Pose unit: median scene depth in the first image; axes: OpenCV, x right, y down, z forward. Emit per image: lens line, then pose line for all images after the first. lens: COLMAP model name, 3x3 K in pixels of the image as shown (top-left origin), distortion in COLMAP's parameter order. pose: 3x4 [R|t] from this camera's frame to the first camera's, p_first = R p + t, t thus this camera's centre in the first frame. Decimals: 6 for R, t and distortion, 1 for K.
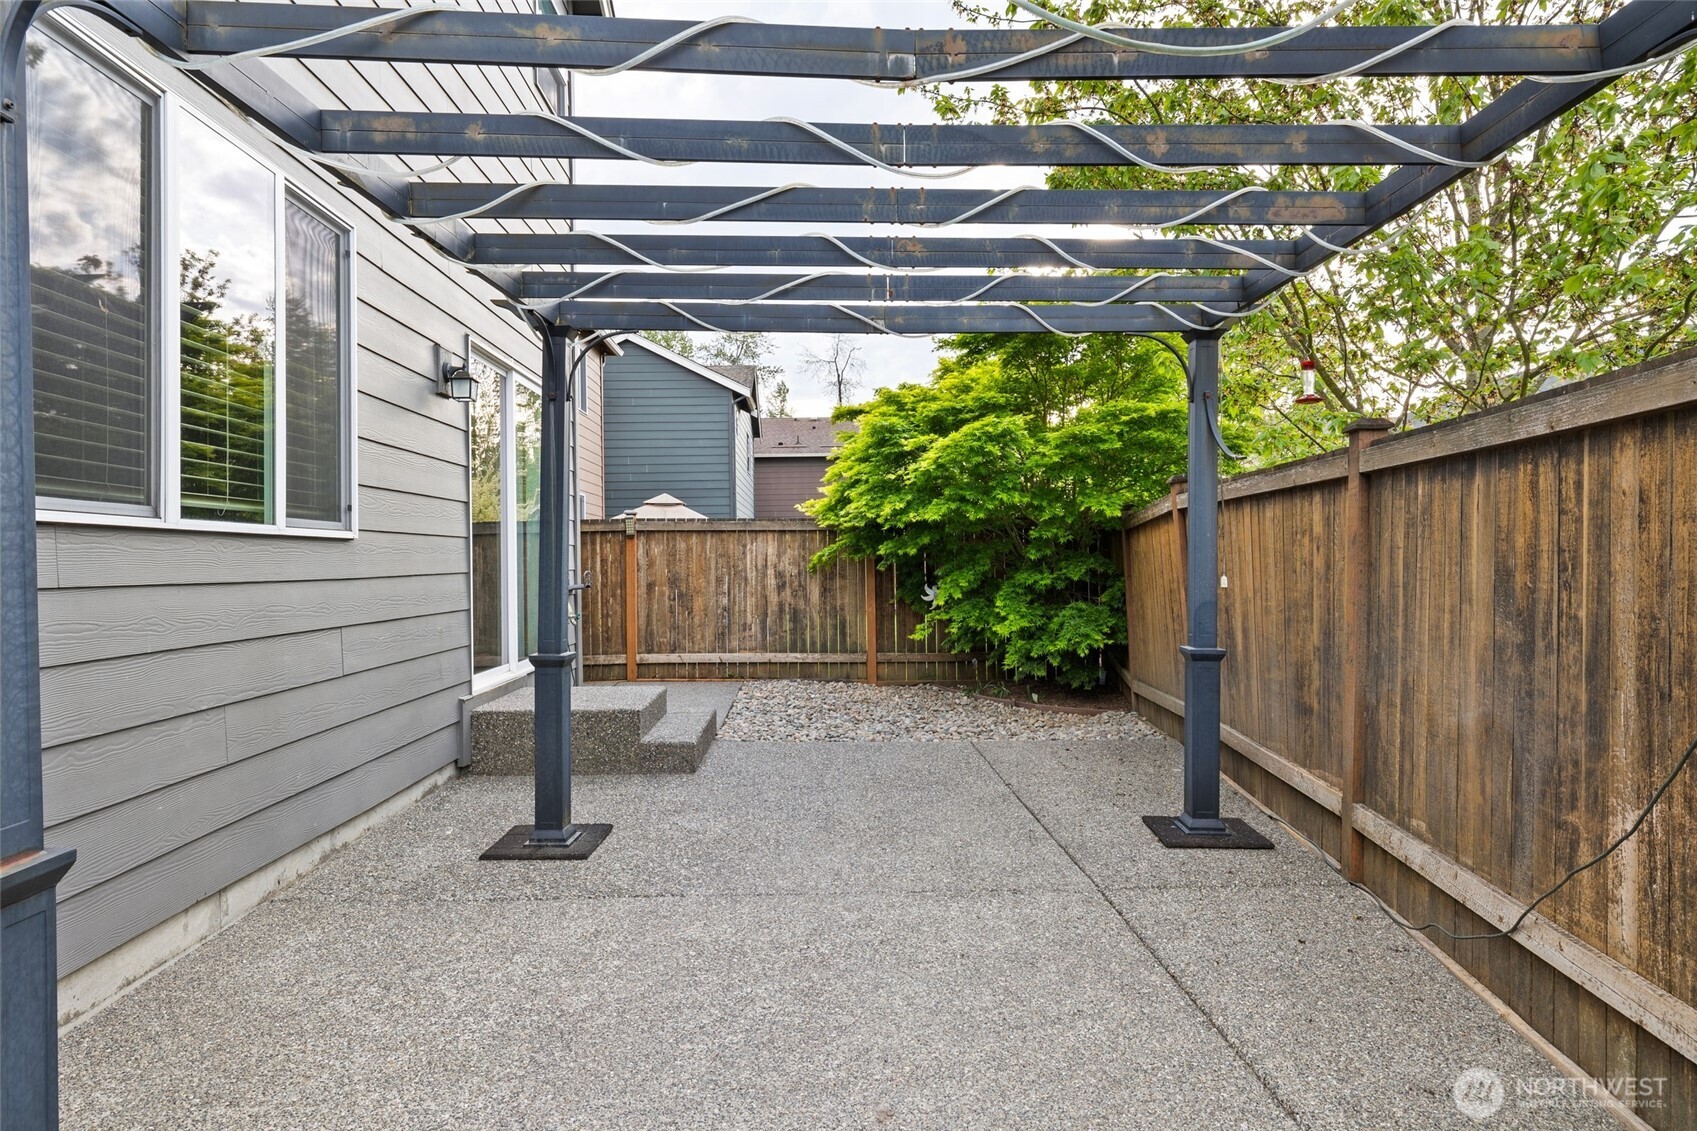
lens RADIAL K [[981.0, 0, 848.6], [0, 981.0, 550.6], [0, 0, 1]] dist [0.002188, -0.003370]
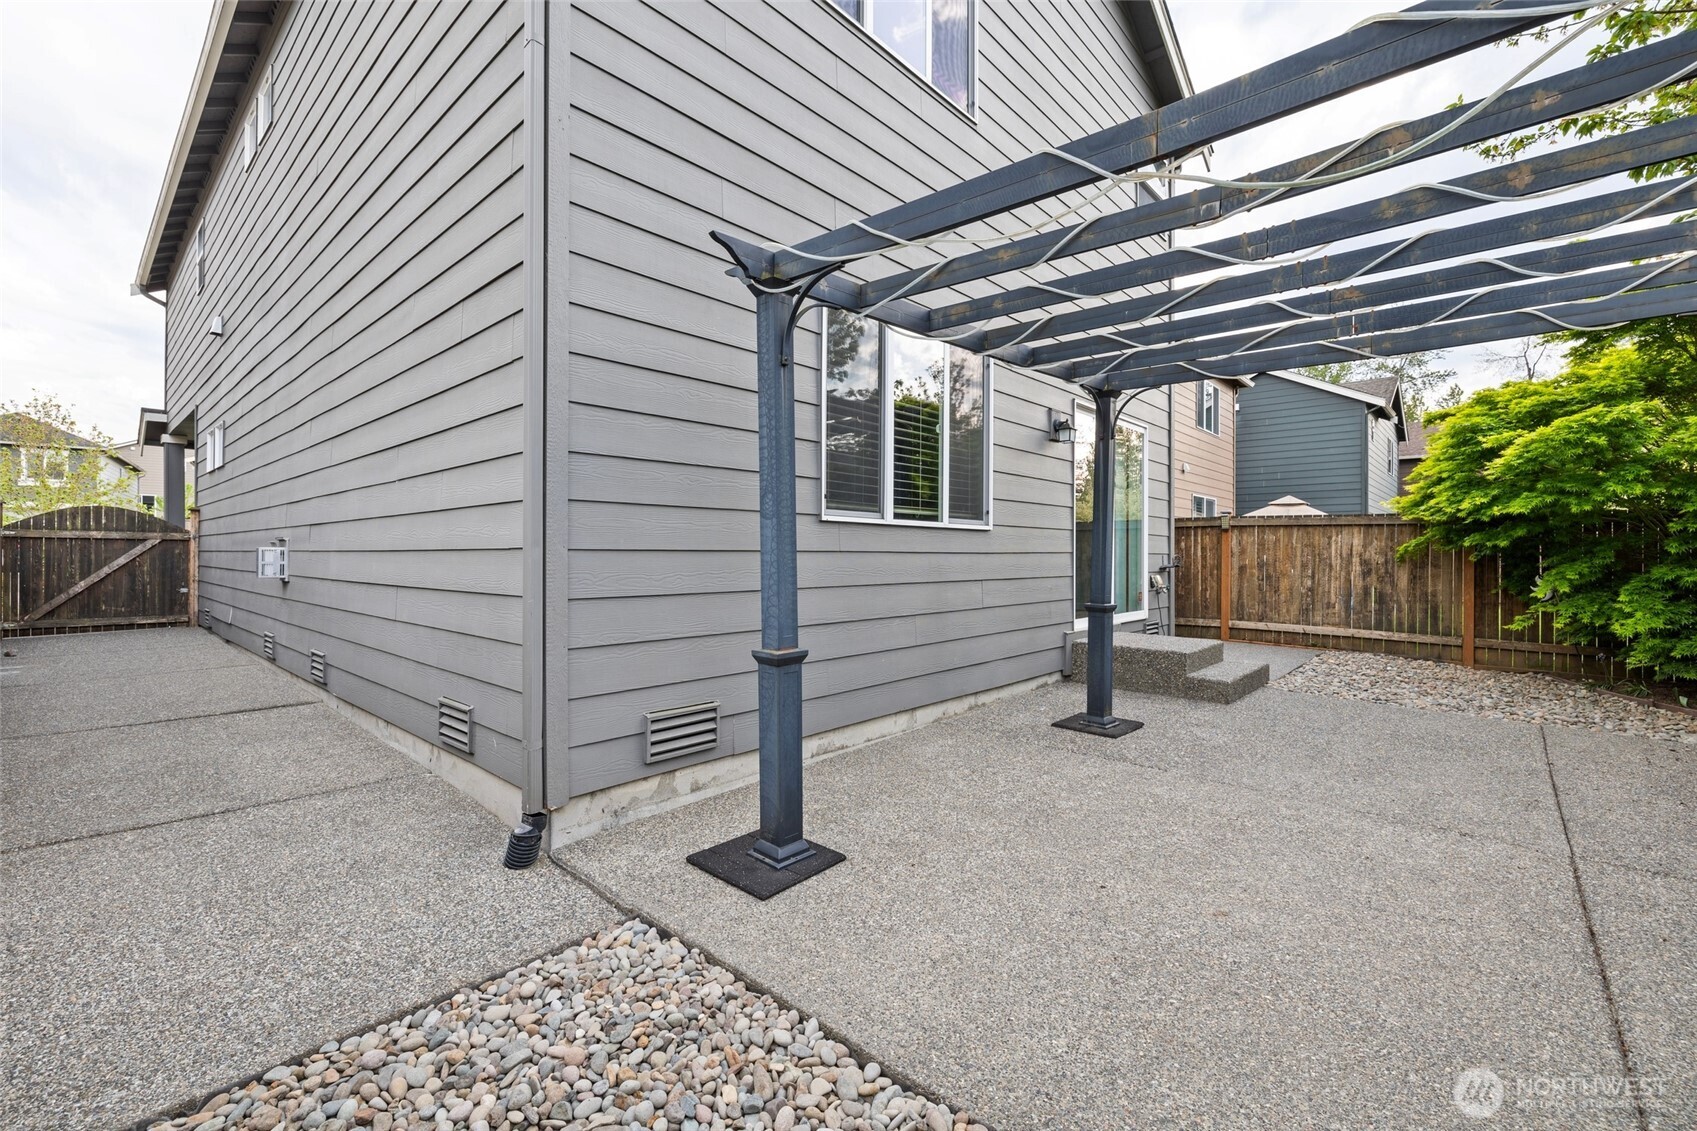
lens RADIAL K [[715.2, 0, 850.9], [0, 715.2, 564.4], [0, 0, 1]] dist [0.000051, 0.000007]
pose [[0.720809, 0.030113, -0.692480, 0.144776], [-0.008992, 0.999378, 0.034098, 0.005833], [0.693076, -0.018351, 0.720631, -0.062837]]
